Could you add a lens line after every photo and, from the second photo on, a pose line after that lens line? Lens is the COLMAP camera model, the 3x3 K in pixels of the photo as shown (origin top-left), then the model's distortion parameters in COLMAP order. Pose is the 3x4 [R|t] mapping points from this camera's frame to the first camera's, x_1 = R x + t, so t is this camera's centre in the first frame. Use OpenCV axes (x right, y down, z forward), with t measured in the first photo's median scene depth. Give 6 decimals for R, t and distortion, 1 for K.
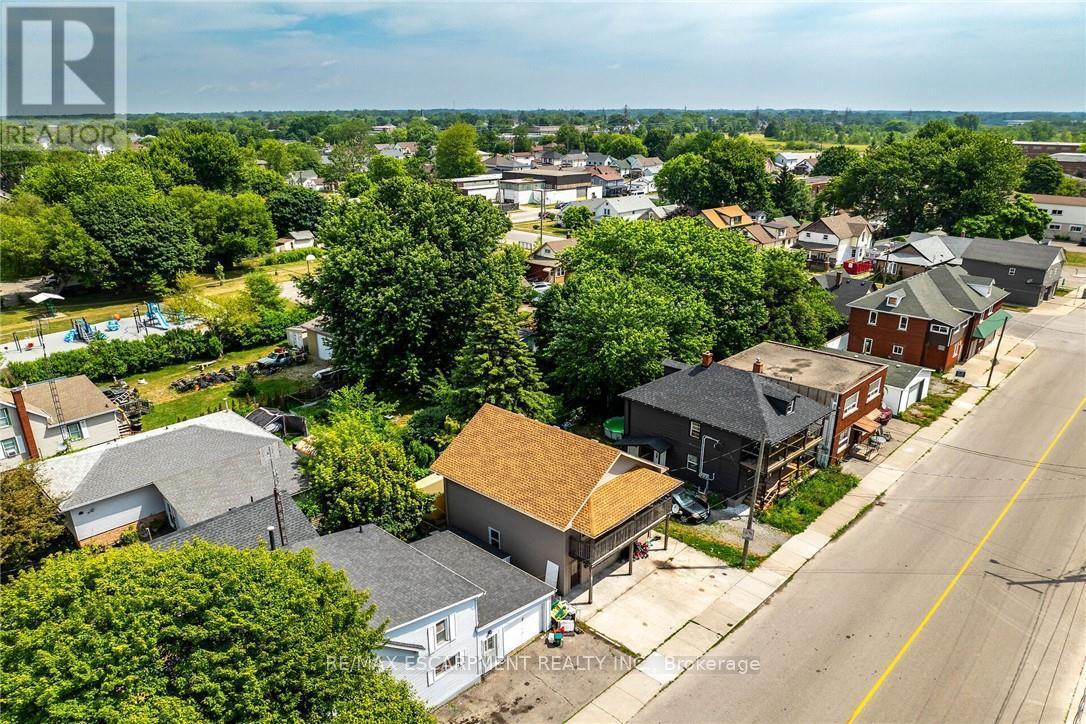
lens RADIAL K [[761.9, 0, 469.6], [0, 761.9, 363.5], [0, 0, 1]] dist [-0.029118, -0.000573]
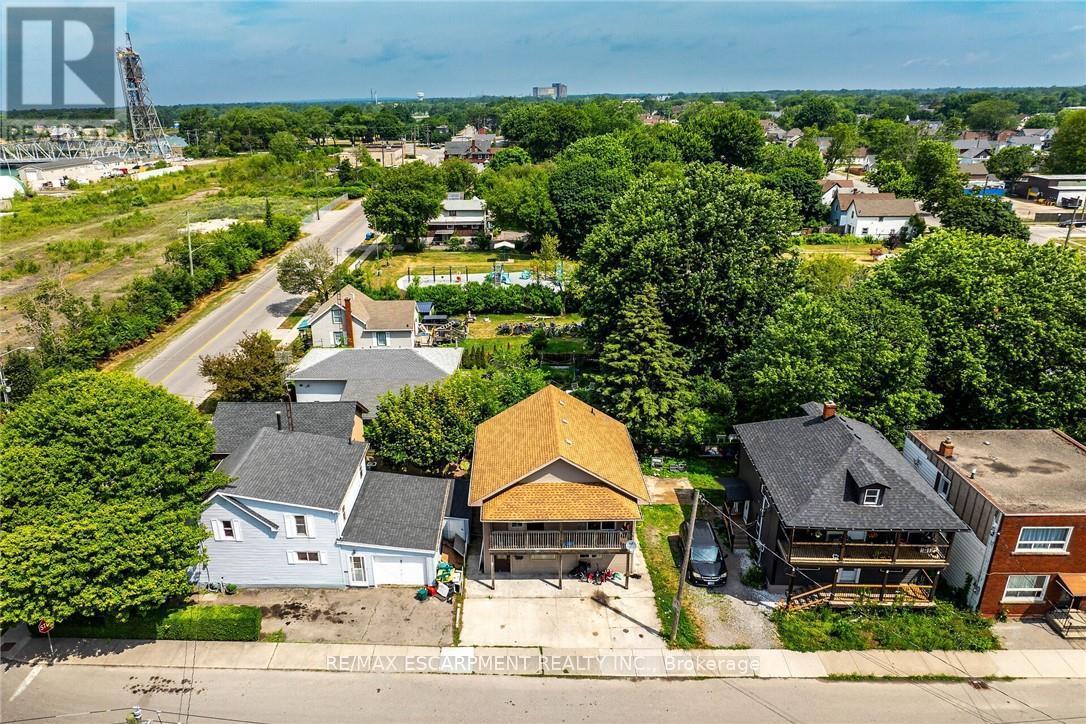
lens RADIAL K [[761.9, 0, 469.6], [0, 761.9, 363.5], [0, 0, 1]] dist [-0.029118, -0.000573]
pose [[0.679383, 0.233382, -0.695680, 0.535578], [-0.213993, 0.969877, 0.116388, -0.057683], [0.701887, 0.069798, 0.708860, 0.172753]]
